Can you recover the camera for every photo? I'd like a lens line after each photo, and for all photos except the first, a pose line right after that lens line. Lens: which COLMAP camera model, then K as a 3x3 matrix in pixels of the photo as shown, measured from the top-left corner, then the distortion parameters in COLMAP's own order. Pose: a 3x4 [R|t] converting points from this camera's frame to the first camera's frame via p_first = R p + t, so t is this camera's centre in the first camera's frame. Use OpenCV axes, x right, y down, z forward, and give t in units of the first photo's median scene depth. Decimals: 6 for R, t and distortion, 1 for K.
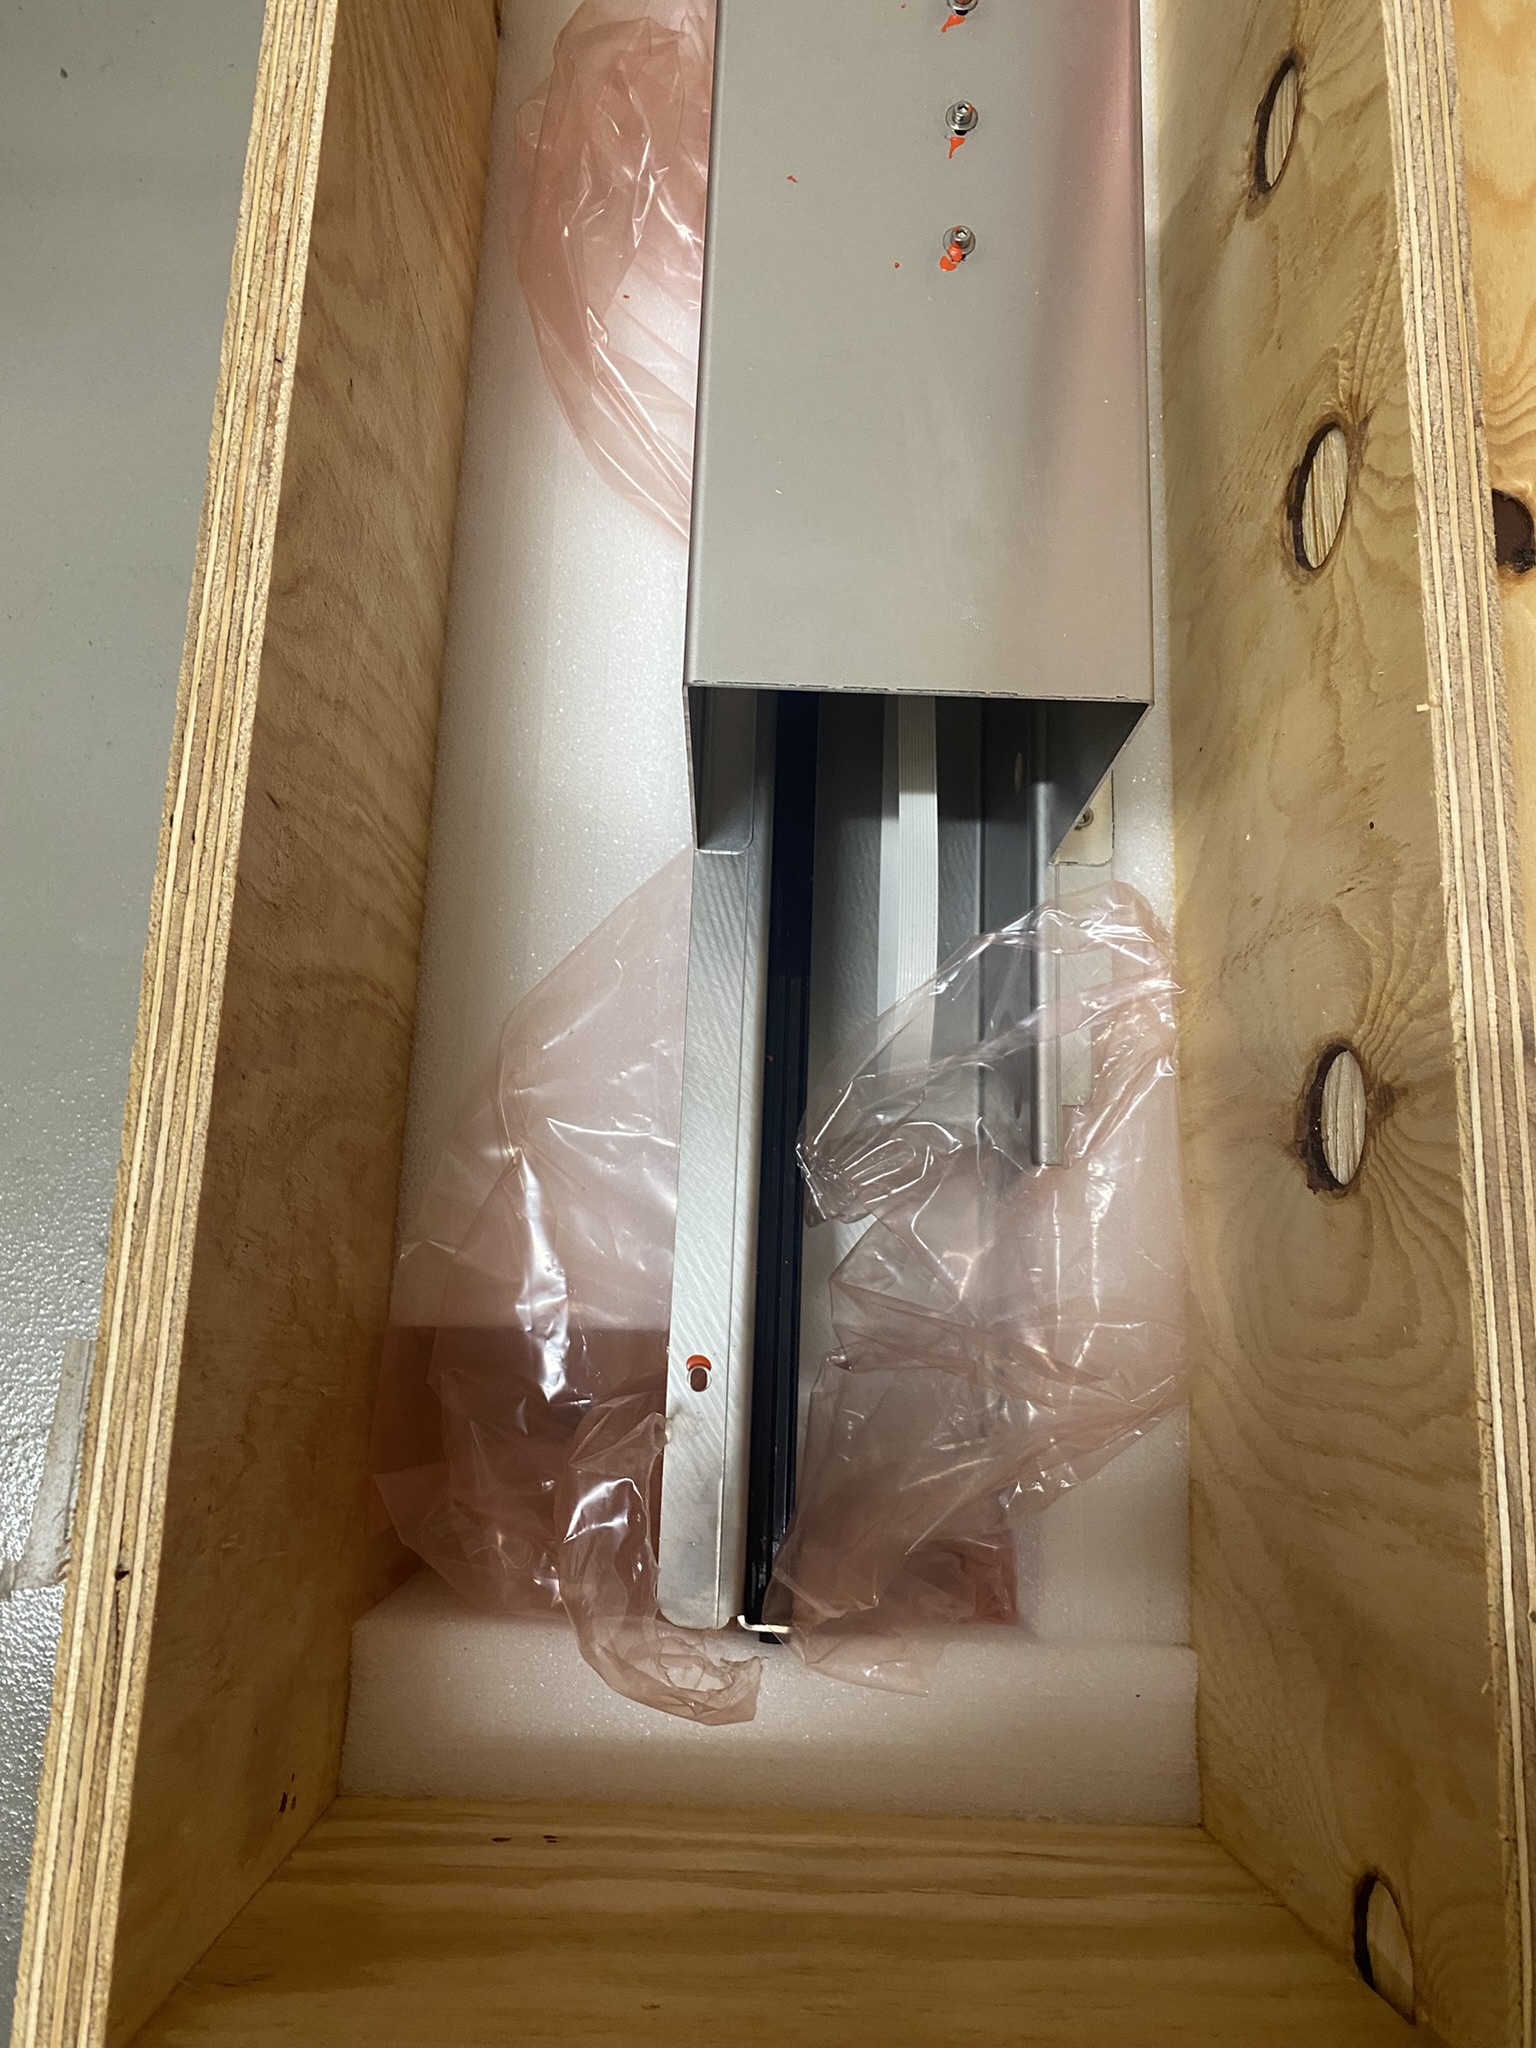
lens RADIAL K [[1571.4, 0, 768.0], [0, 1571.4, 1024.0], [0, 0, 1]] dist [-0.007942, 0.005229]
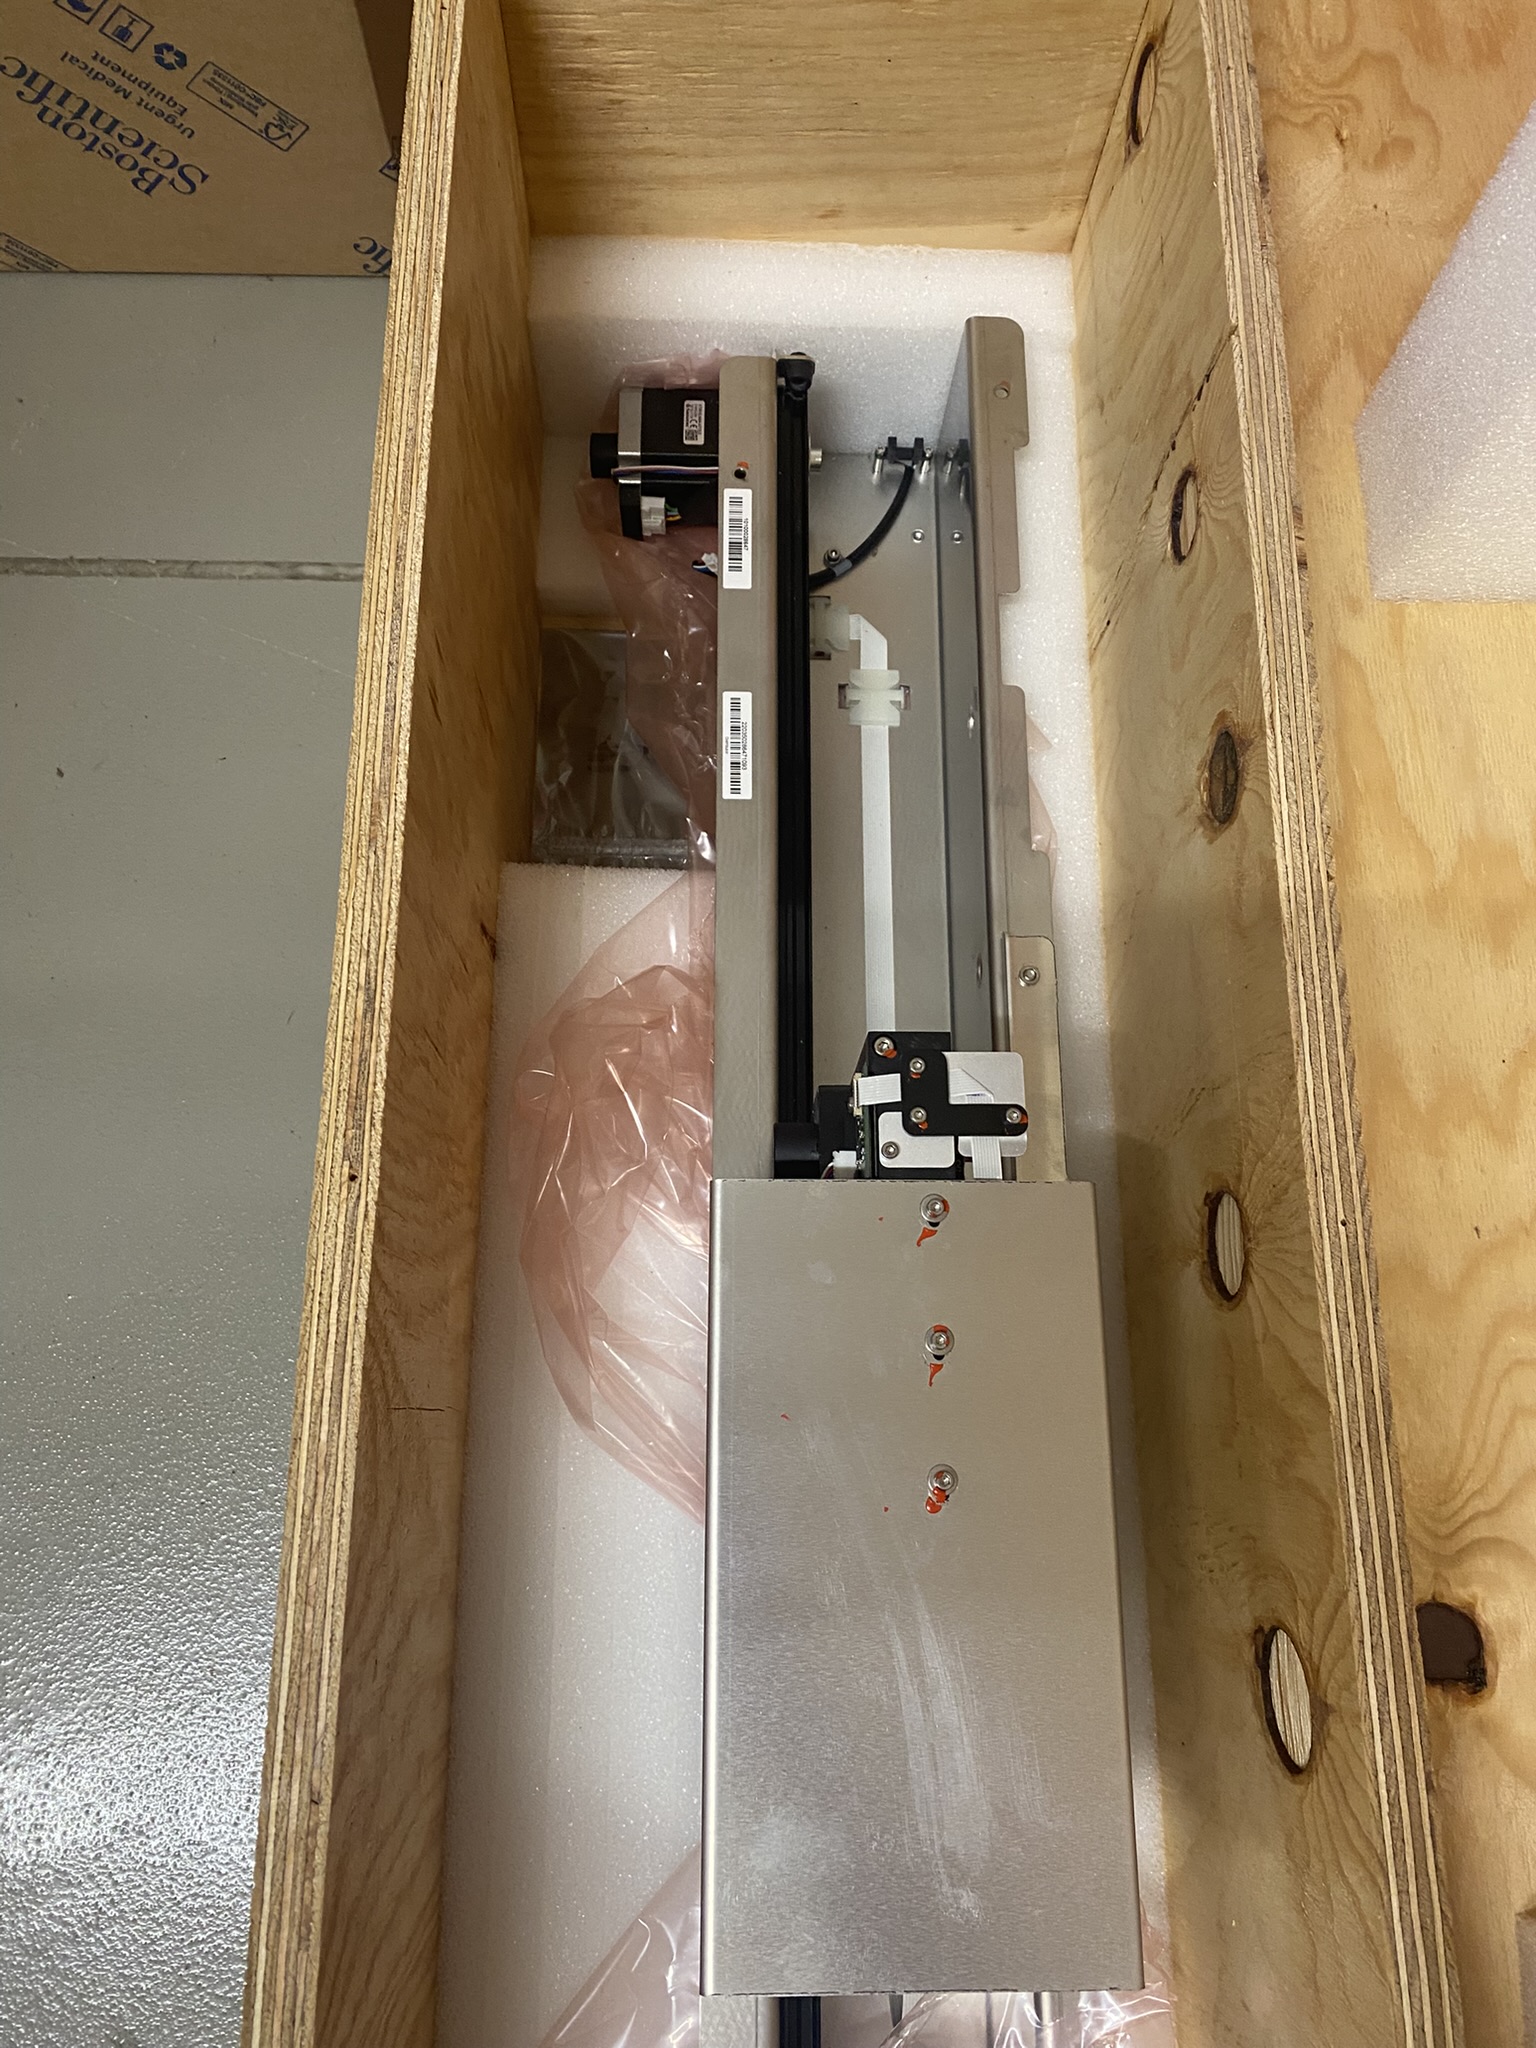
lens RADIAL K [[1561.2, 0, 801.6], [0, 1561.2, 976.0], [0, 0, 1]] dist [0.012292, -0.002810]
pose [[0.998765, -0.032849, 0.037267, -0.003878], [0.034865, 0.997889, -0.054795, -0.860162], [-0.035388, 0.056027, 0.997802, -0.096132]]
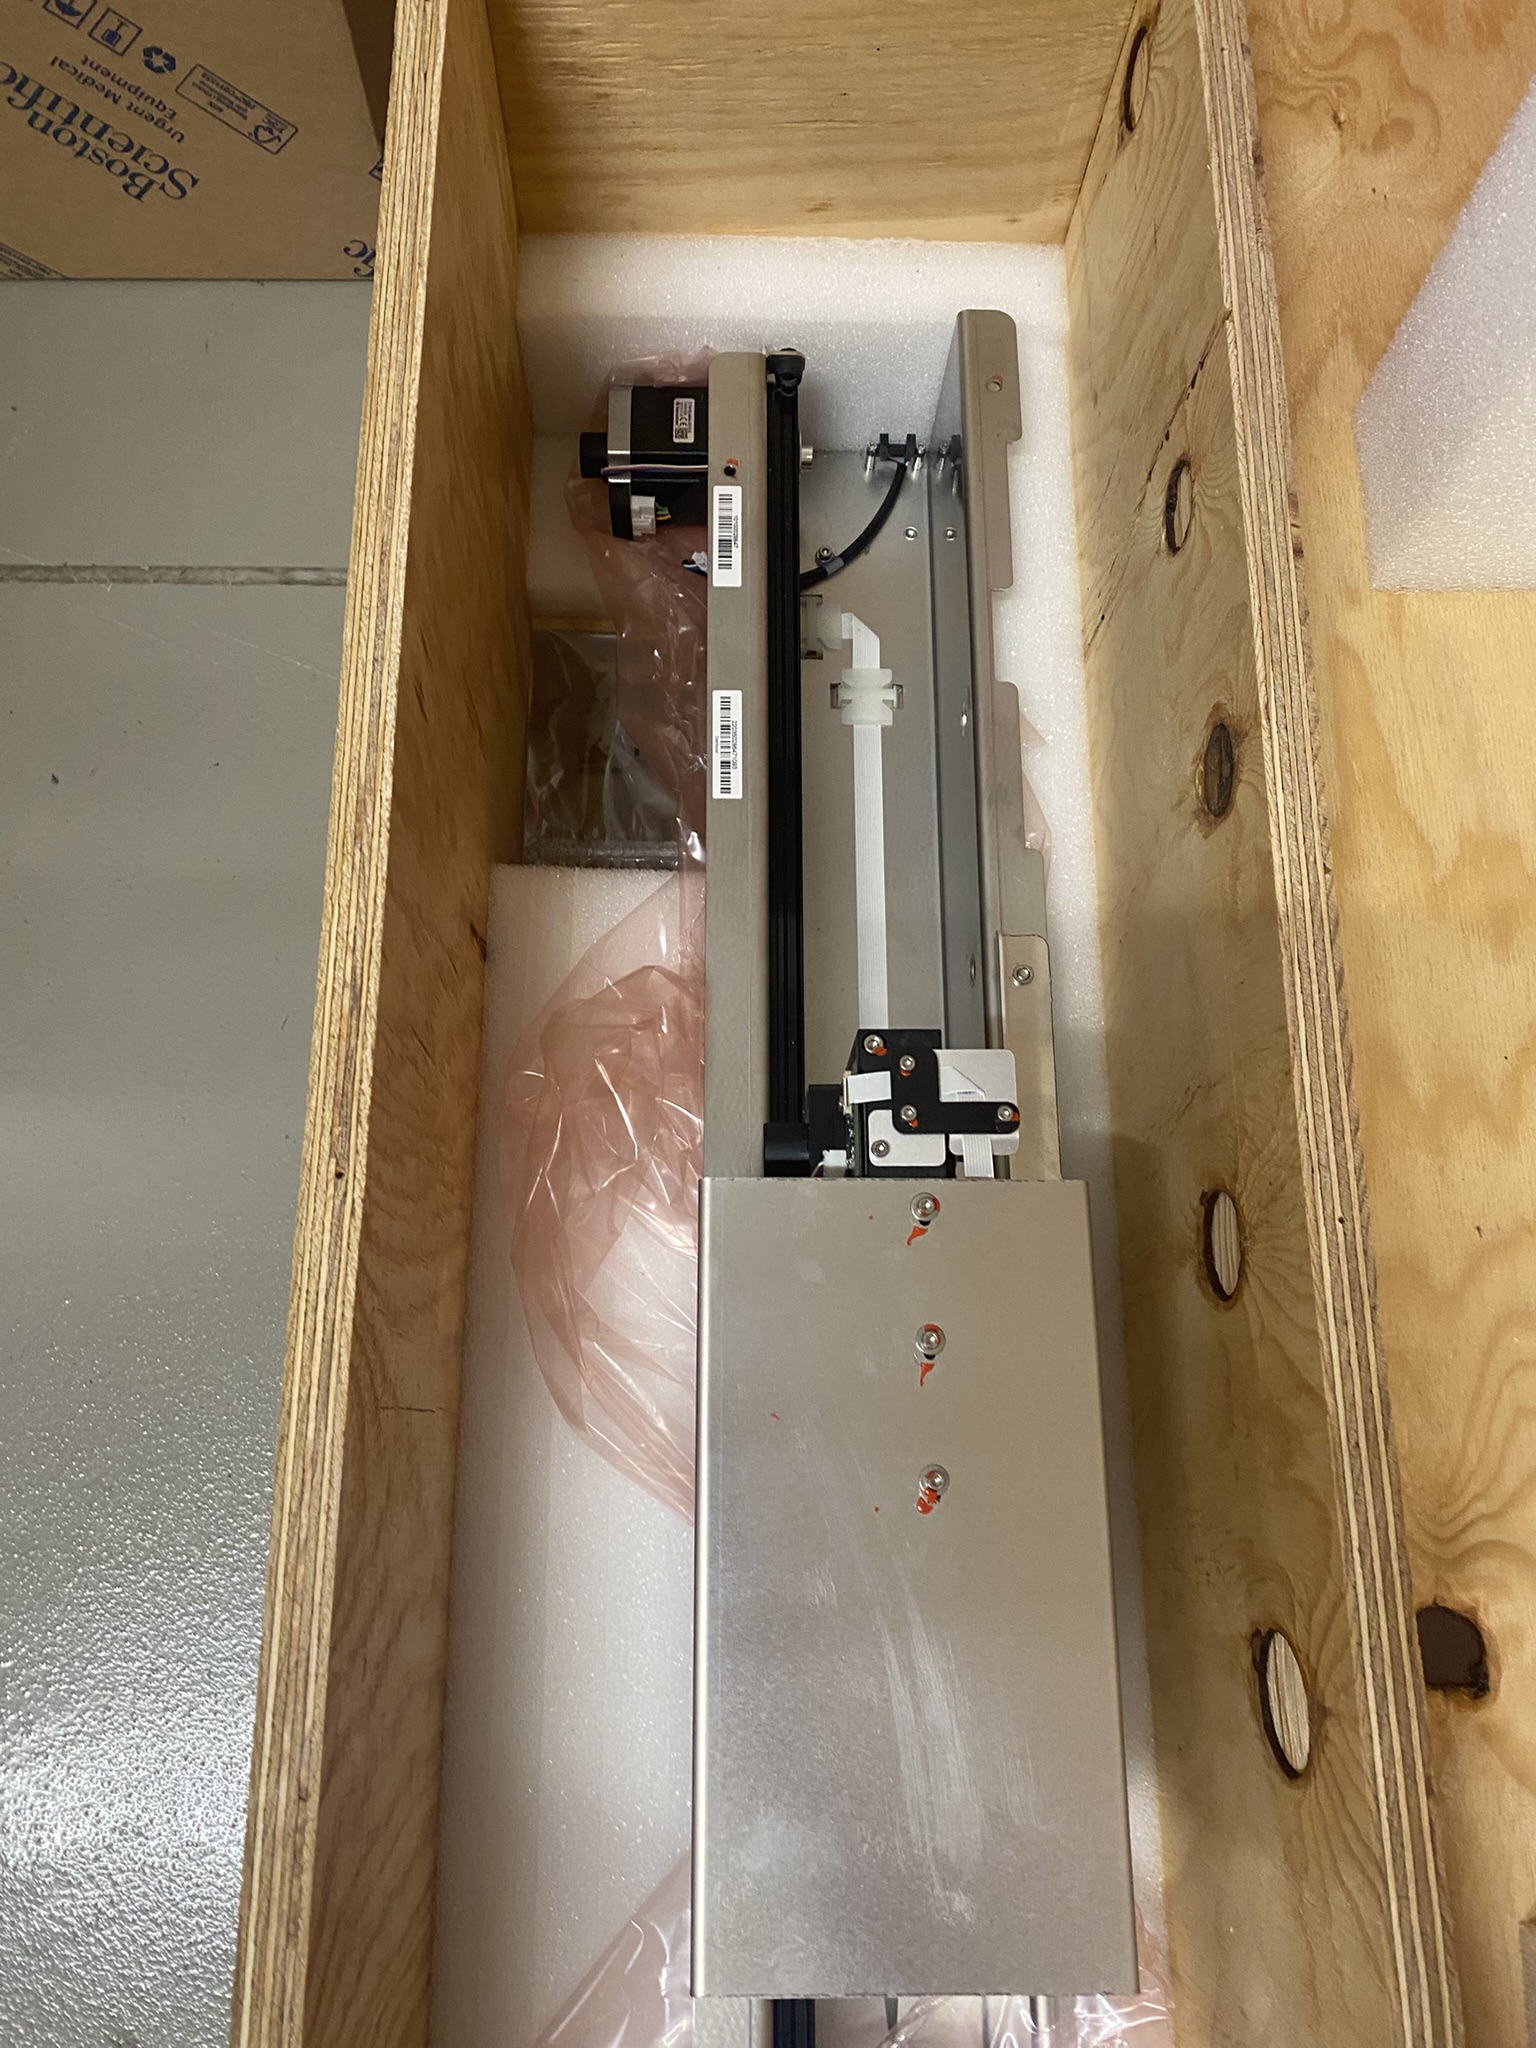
lens RADIAL K [[1564.2, 0, 772.1], [0, 1564.2, 995.0], [0, 0, 1]] dist [0.010290, 0.000076]
pose [[0.999162, -0.036582, 0.018348, 0.004715], [0.037473, 0.998003, -0.050842, -0.848612], [-0.016451, 0.051487, 0.998538, -0.086536]]
